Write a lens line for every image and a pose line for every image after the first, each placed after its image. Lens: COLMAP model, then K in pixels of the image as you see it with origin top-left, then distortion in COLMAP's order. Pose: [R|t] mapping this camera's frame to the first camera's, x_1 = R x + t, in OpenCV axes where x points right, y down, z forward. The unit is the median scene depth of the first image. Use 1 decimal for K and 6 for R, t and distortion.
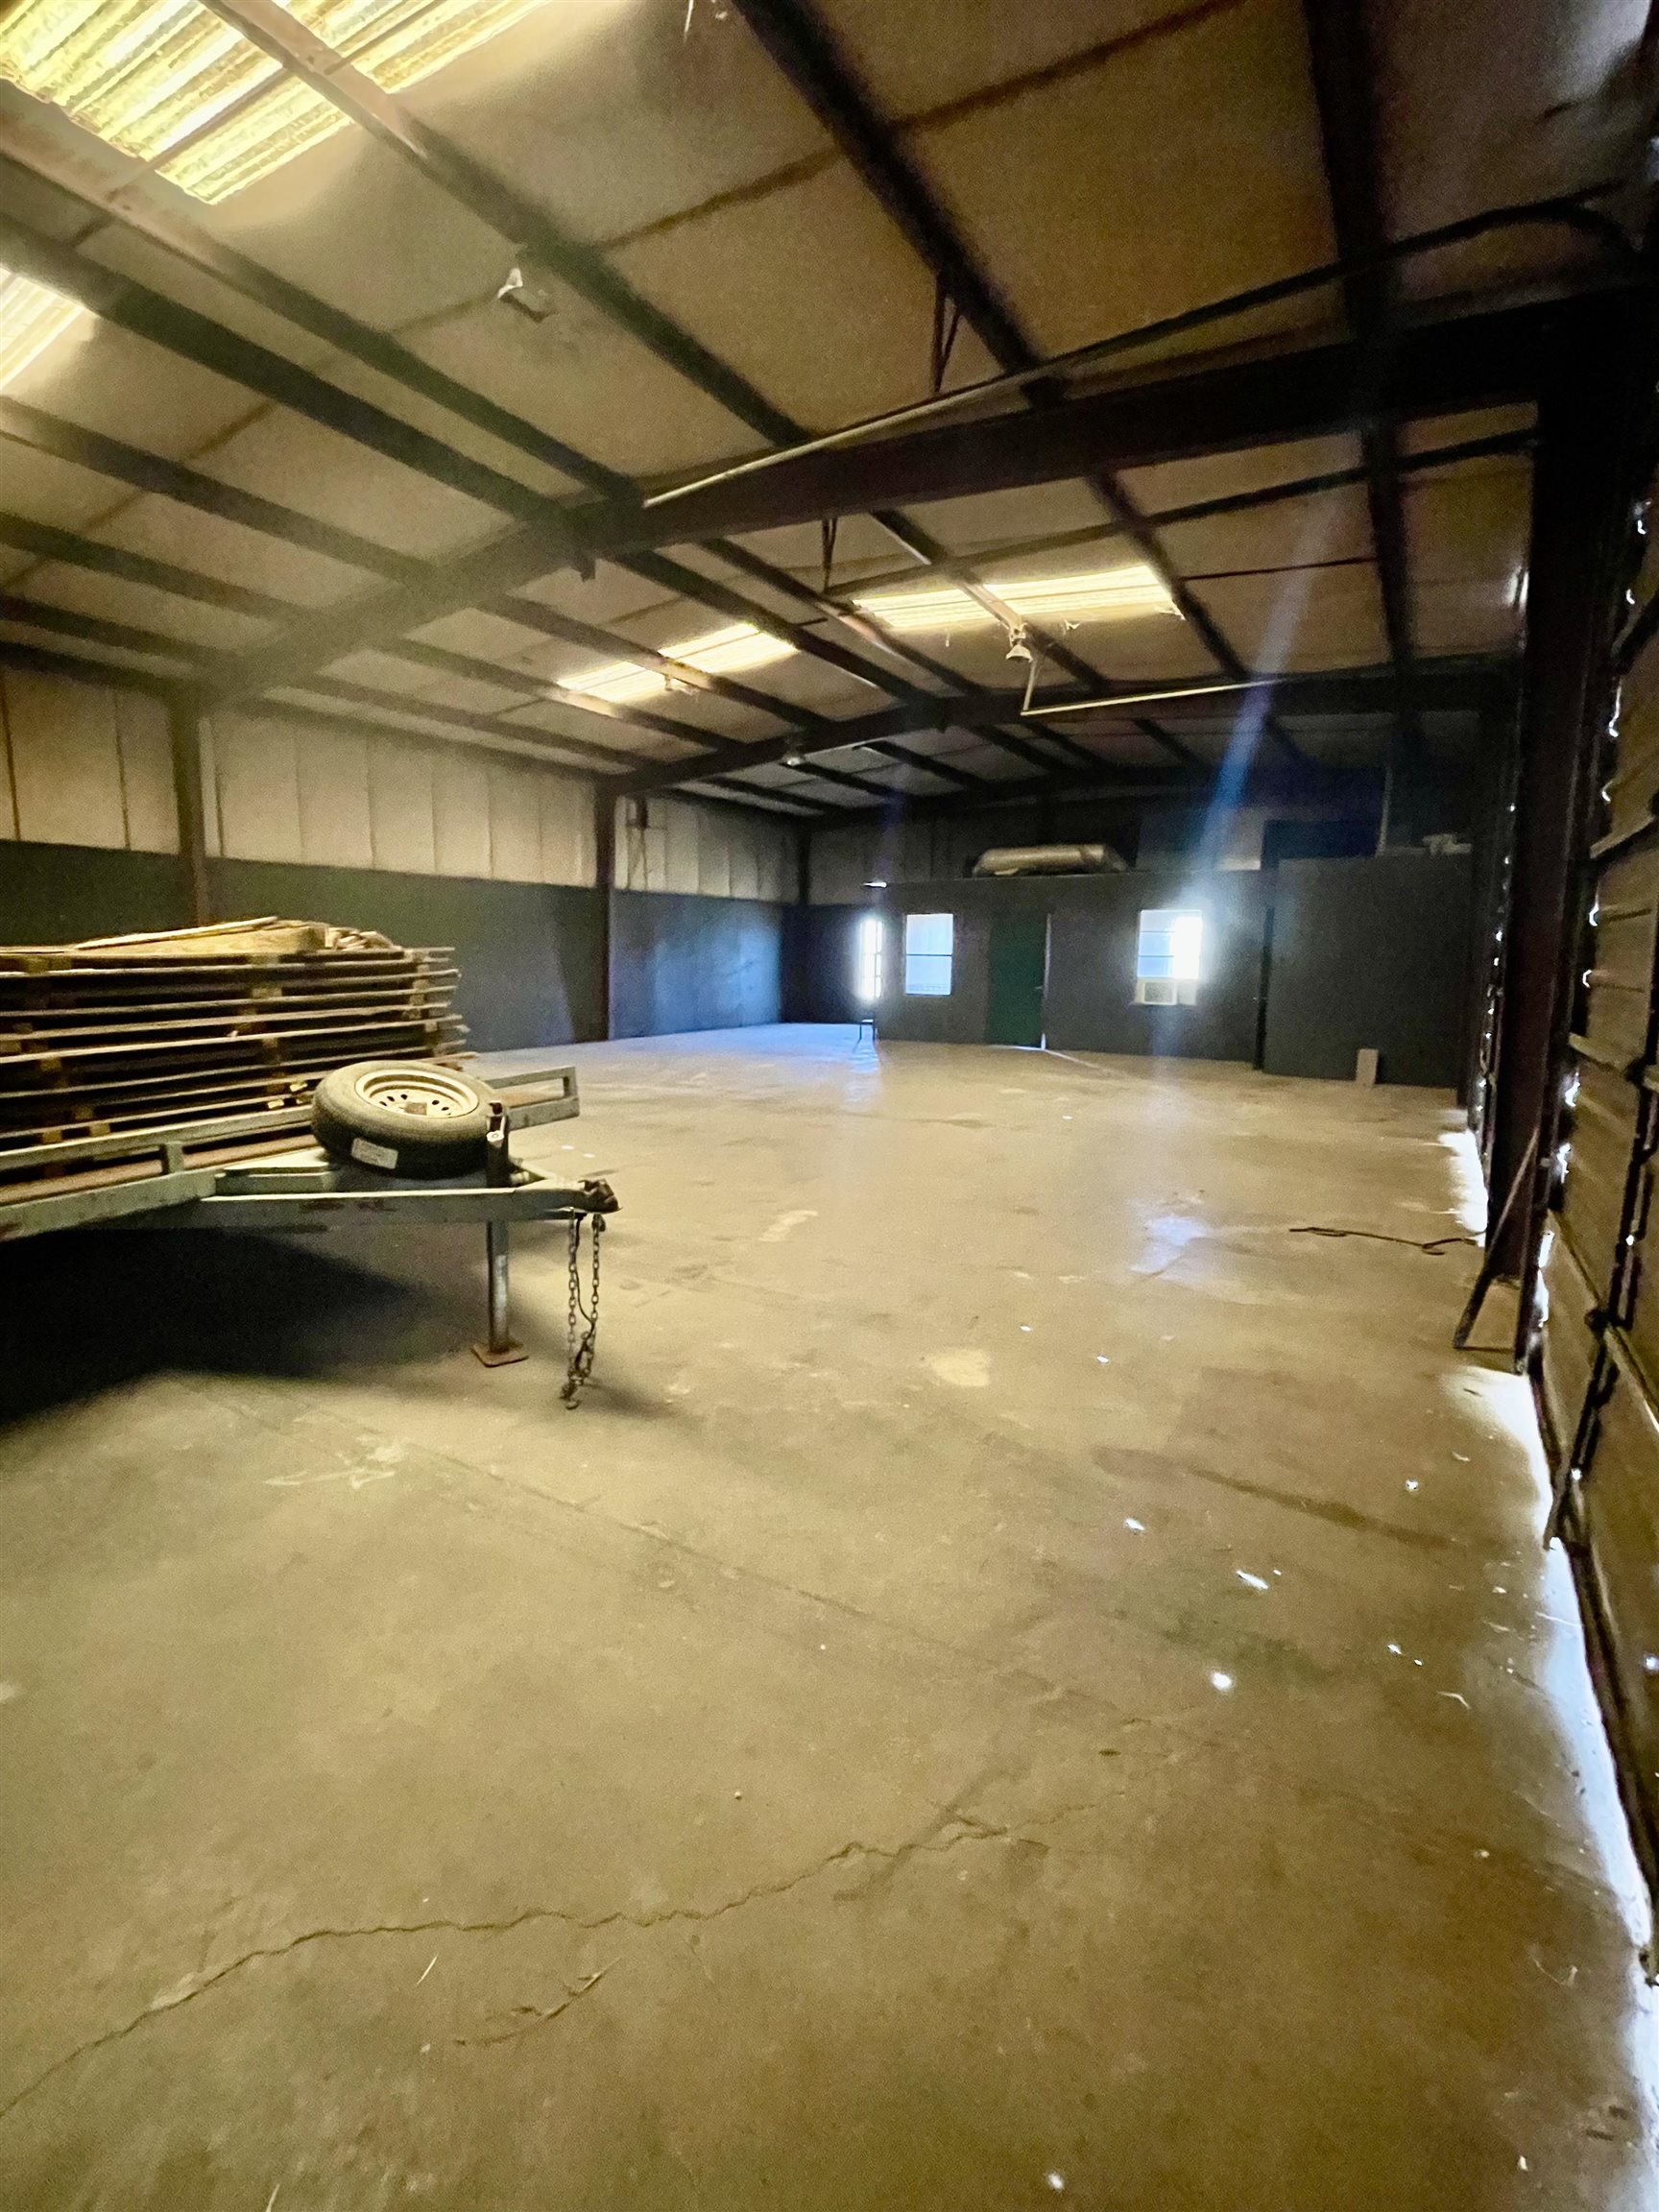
lens RADIAL K [[967.1, 0, 815.3], [0, 967.1, 1103.4], [0, 0, 1]] dist [-0.002244, -0.000710]
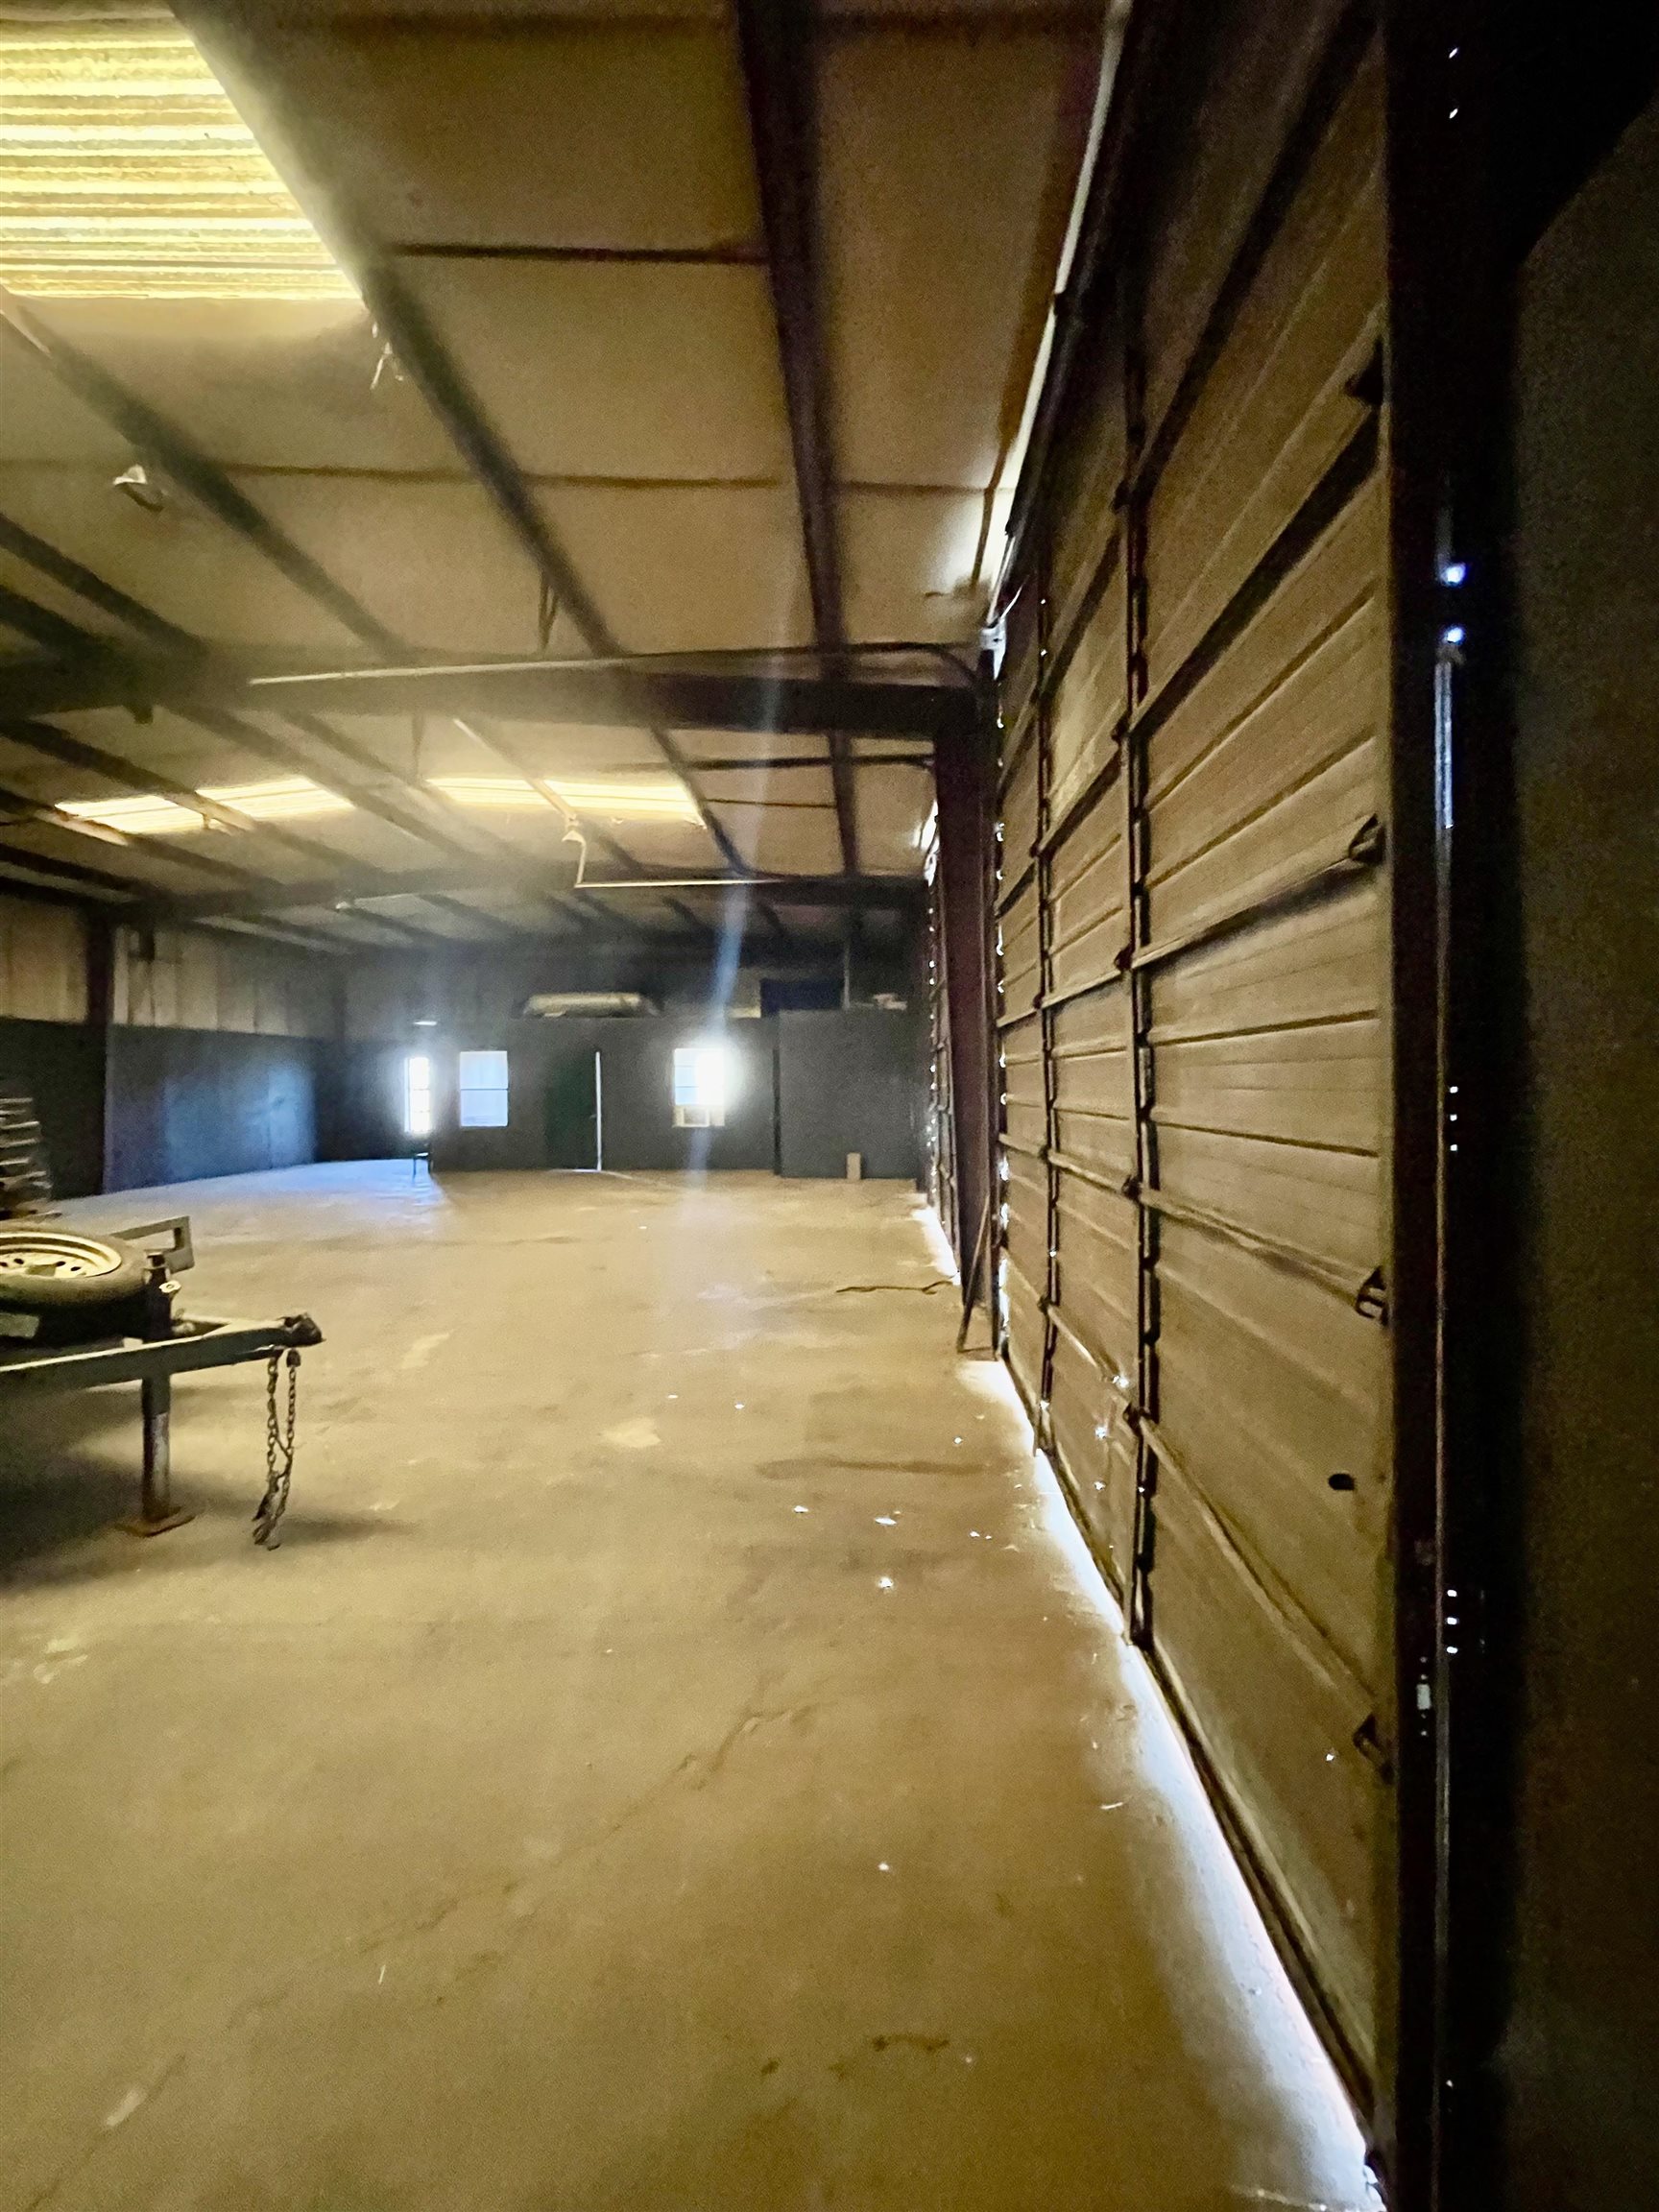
lens RADIAL K [[895.4, 0, 823.5], [0, 895.4, 1099.7], [0, 0, 1]] dist [-0.003947, 0.000927]
pose [[0.872911, -0.027665, 0.487094, -0.100356], [0.093340, 0.989419, -0.111077, 0.004406], [-0.478867, 0.142426, 0.866257, -0.078940]]
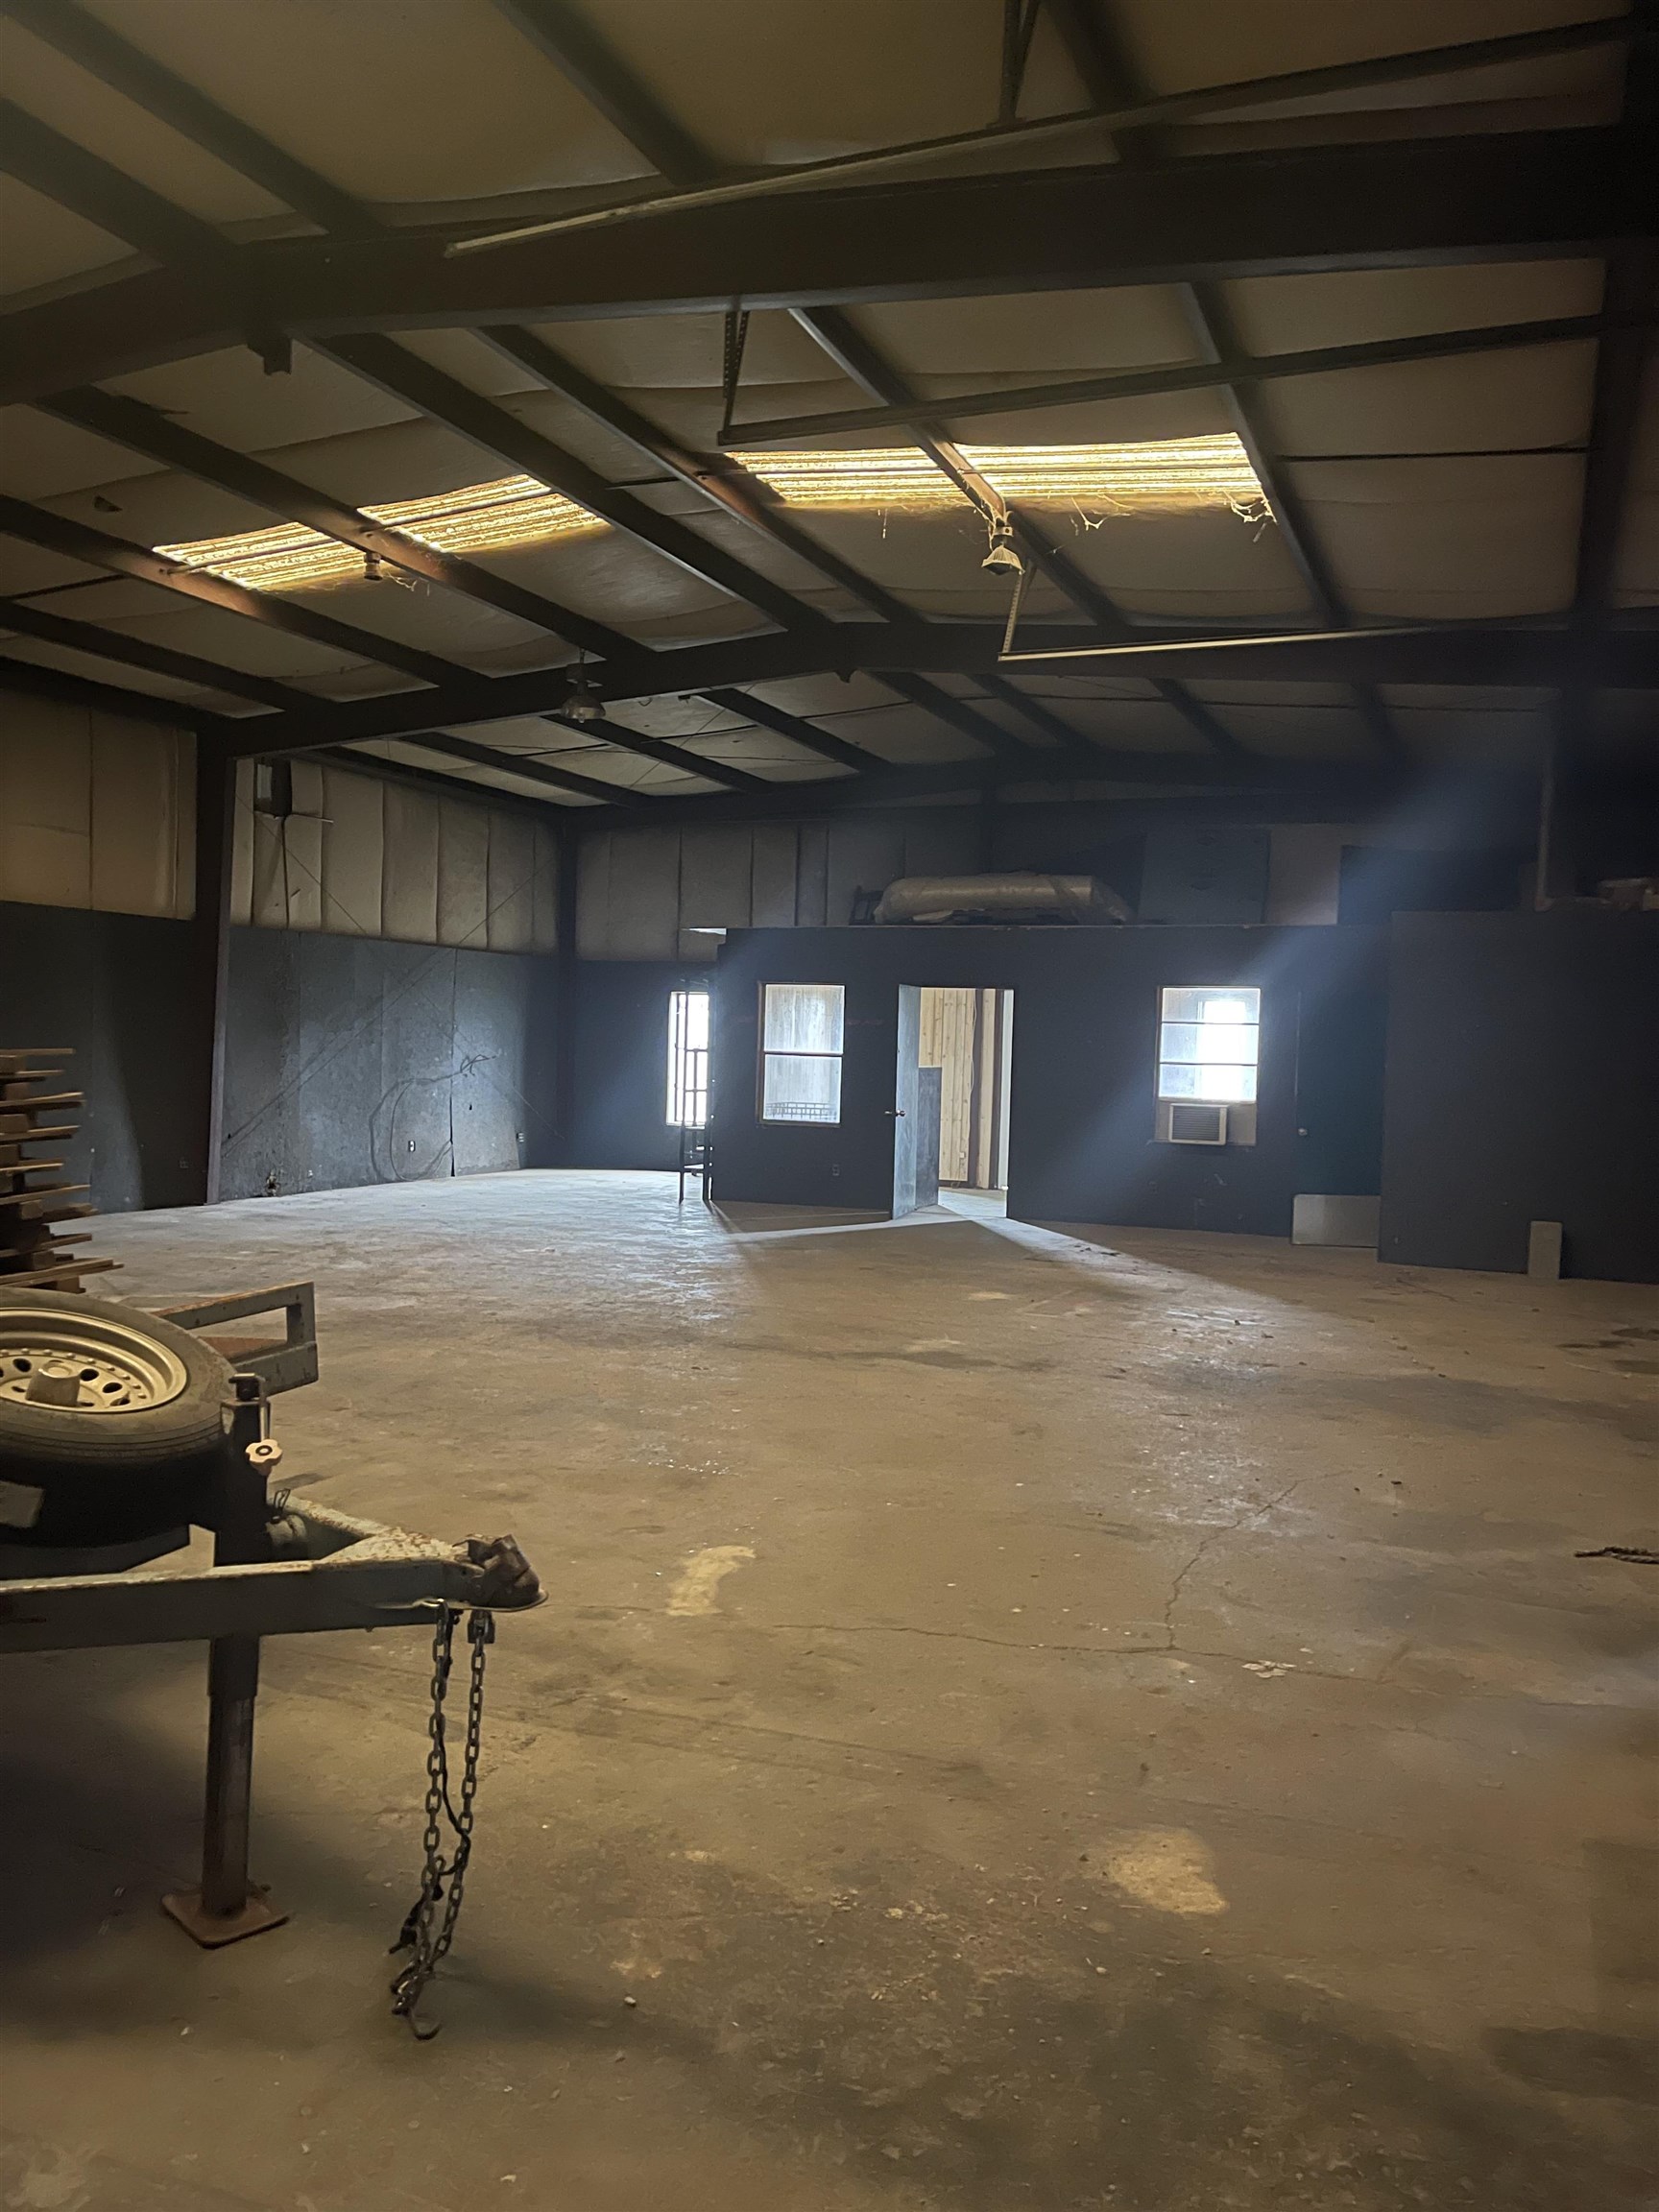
lens RADIAL K [[1684.4, 0, 850.8], [0, 1684.4, 1123.0], [0, 0, 1]] dist [0.070857, -0.098281]
pose [[0.982943, 0.008475, 0.183715, -0.107506], [0.010931, 0.994479, -0.104361, -0.020461], [-0.183585, 0.104589, 0.977424, 0.051896]]
